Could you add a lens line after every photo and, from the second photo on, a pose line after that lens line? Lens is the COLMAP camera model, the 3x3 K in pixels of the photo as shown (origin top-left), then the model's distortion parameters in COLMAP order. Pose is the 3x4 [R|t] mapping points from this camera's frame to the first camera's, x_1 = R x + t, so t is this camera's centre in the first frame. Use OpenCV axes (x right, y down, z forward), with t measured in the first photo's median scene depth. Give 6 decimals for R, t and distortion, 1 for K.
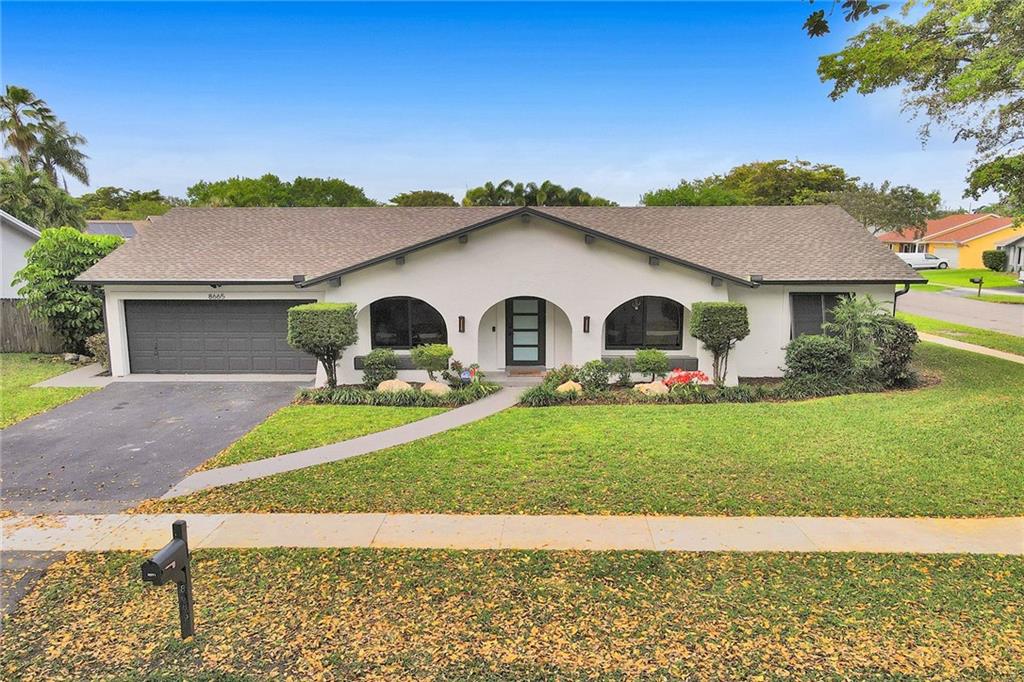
lens RADIAL K [[779.9, 0, 512.0], [0, 779.9, 341.0], [0, 0, 1]] dist [0.006917, 0.074967]
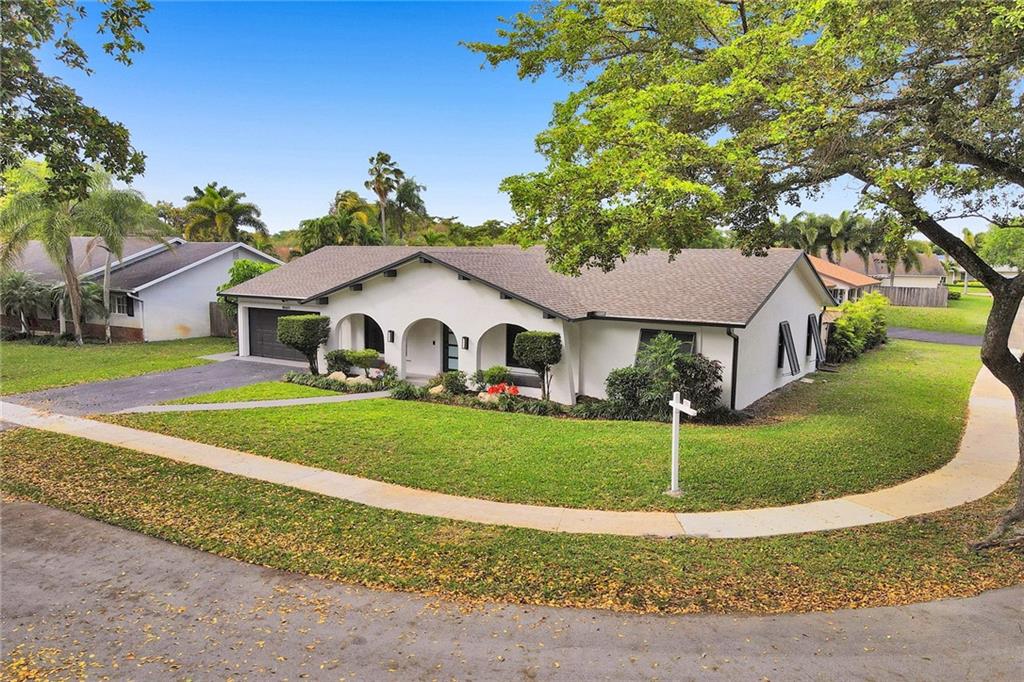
lens RADIAL K [[779.9, 0, 512.0], [0, 779.9, 341.0], [0, 0, 1]] dist [0.006917, 0.074967]
pose [[0.855819, 0.069612, -0.512571, 0.808169], [-0.084948, 0.996364, -0.006519, -0.022372], [0.510253, 0.049121, 0.858620, -0.057020]]
